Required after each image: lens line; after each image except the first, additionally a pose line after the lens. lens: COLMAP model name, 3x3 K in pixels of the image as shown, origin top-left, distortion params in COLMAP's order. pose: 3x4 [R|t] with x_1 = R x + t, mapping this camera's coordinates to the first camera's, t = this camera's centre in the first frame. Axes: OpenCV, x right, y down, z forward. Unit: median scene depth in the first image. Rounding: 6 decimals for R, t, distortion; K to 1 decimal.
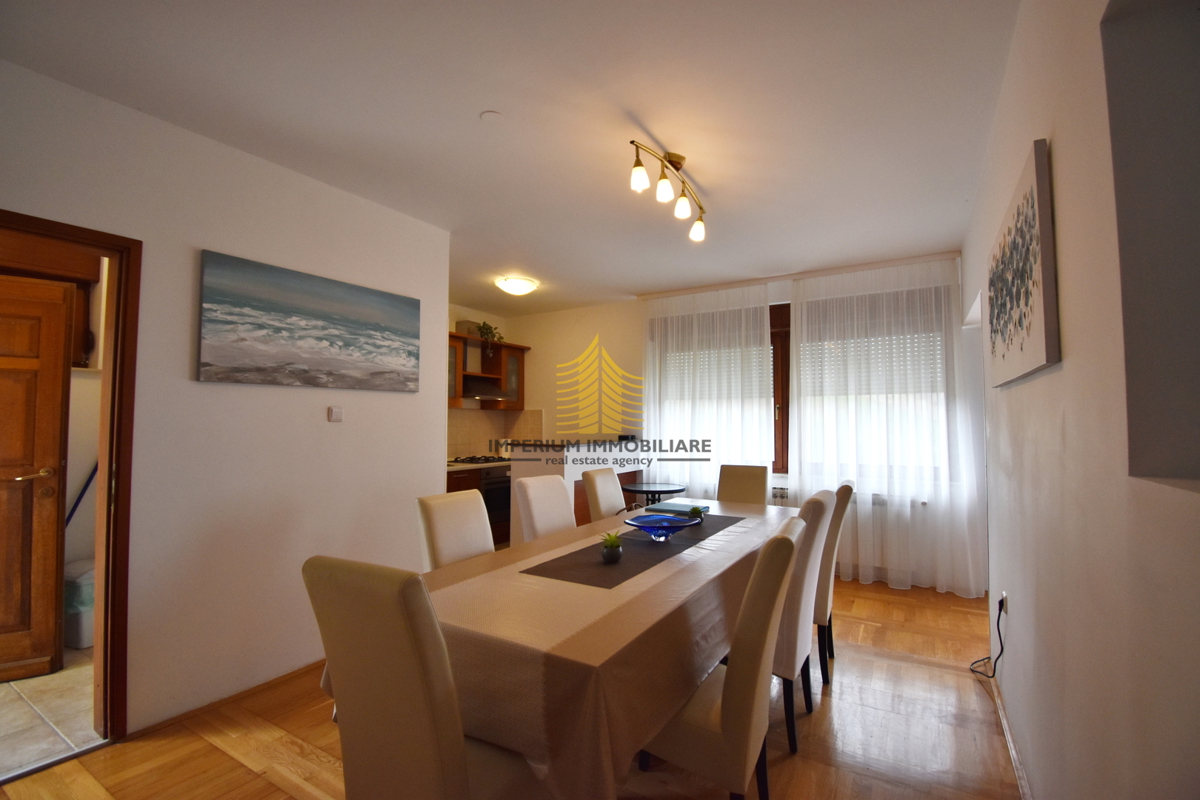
lens RADIAL K [[523.9, 0, 601.8], [0, 523.9, 402.7], [0, 0, 1]] dist [-0.010281, -0.009218]
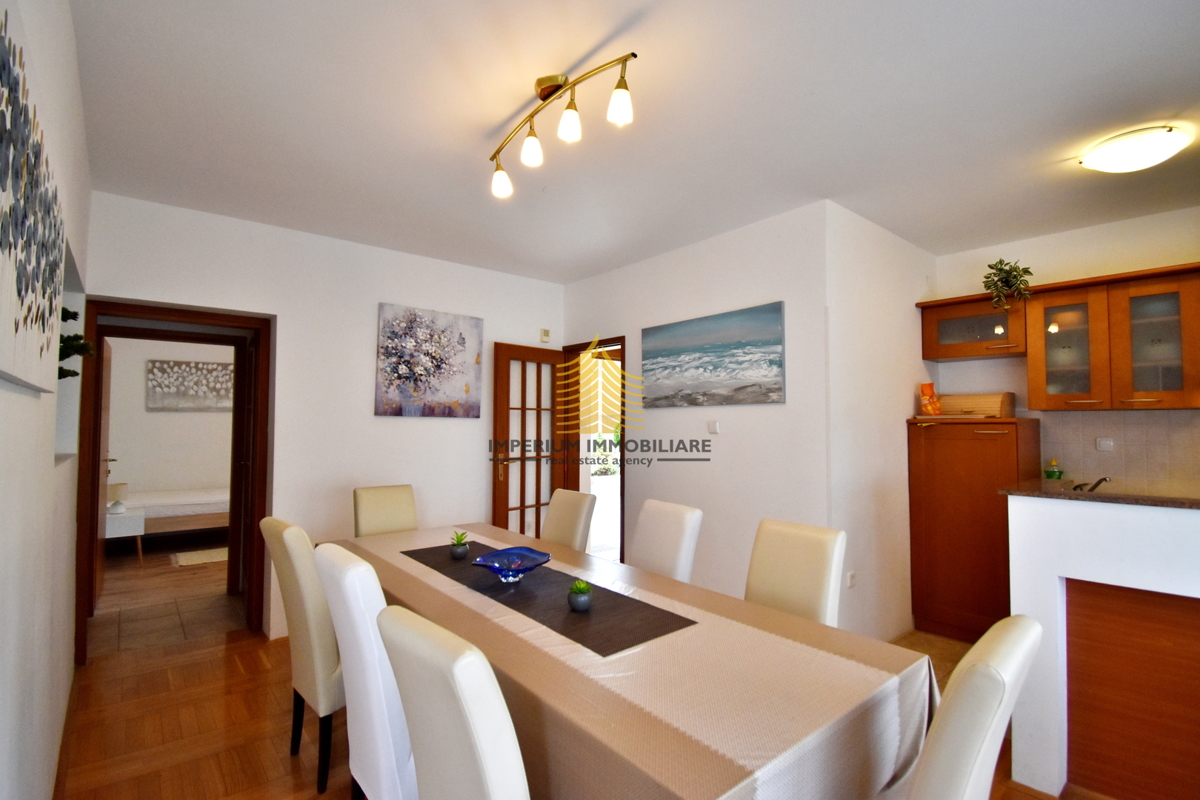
lens RADIAL K [[551.9, 0, 592.3], [0, 551.9, 398.0], [0, 0, 1]] dist [0.018070, -0.000205]
pose [[-0.329603, -0.038426, -0.943337, 0.722278], [0.041489, 0.997617, -0.055134, 0.012297], [0.943207, -0.057311, -0.327223, 1.083795]]
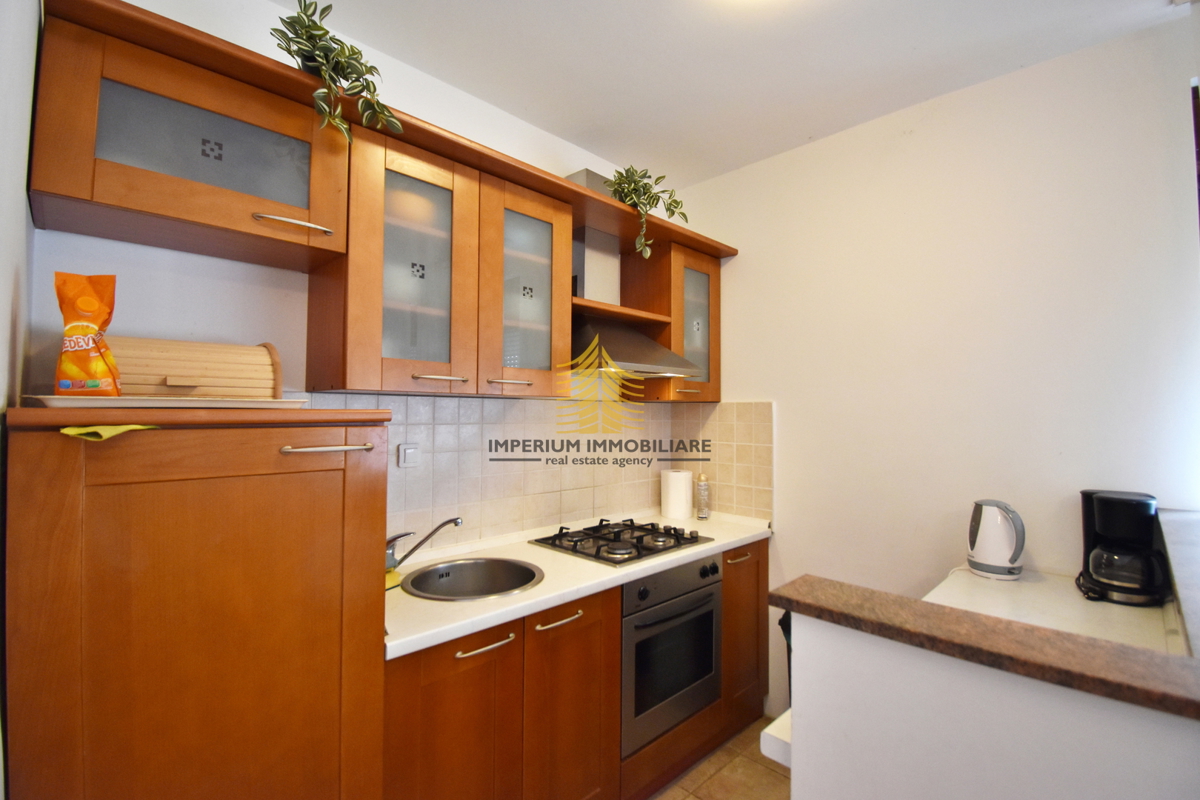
lens RADIAL K [[523.9, 0, 602.9], [0, 523.9, 399.2], [0, 0, 1]] dist [-0.010281, -0.009218]
pose [[0.969610, -0.002512, -0.244643, -0.277975], [0.004413, 0.999964, 0.007223, 0.015282], [0.244616, -0.008083, 0.969586, 1.161477]]
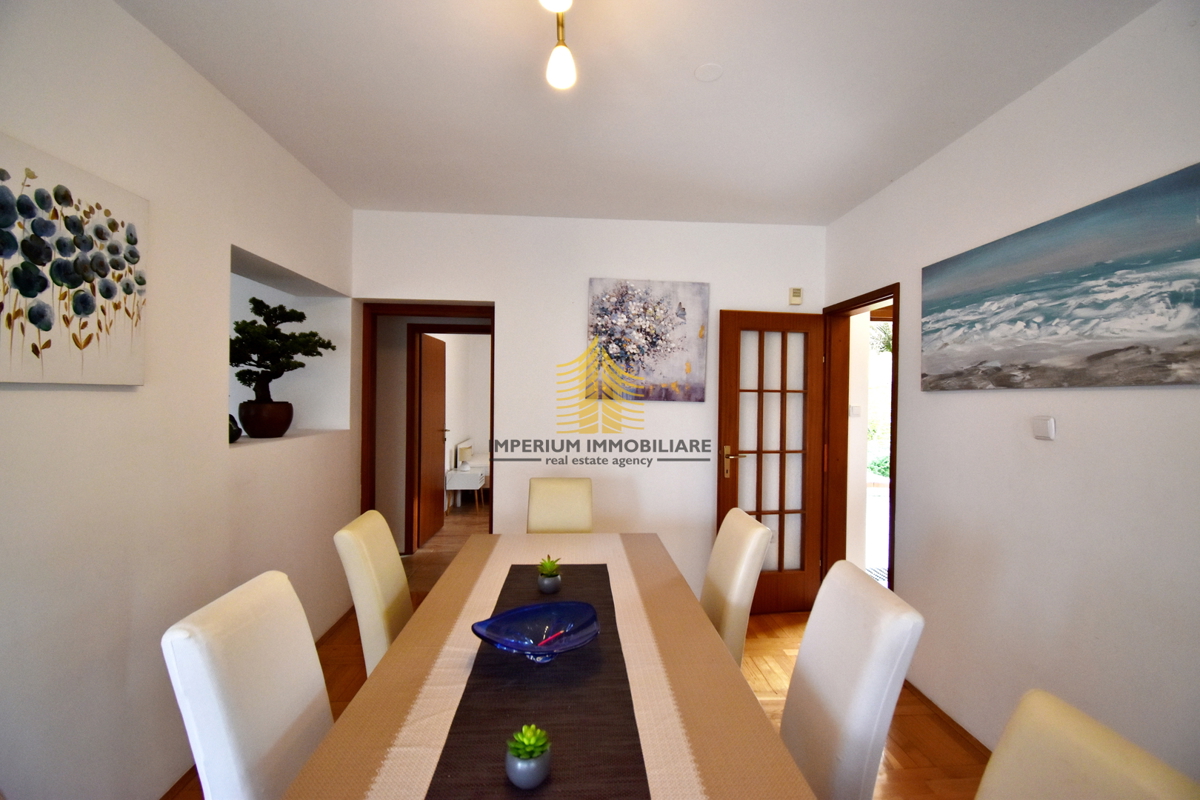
lens RADIAL K [[523.9, 0, 589.3], [0, 523.9, 400.4], [0, 0, 1]] dist [-0.010281, -0.009218]
pose [[-0.827558, 0.000128, -0.561380, 0.307700], [0.018369, 0.999471, -0.026852, -0.005115], [0.561079, -0.032533, -0.827123, 1.143114]]
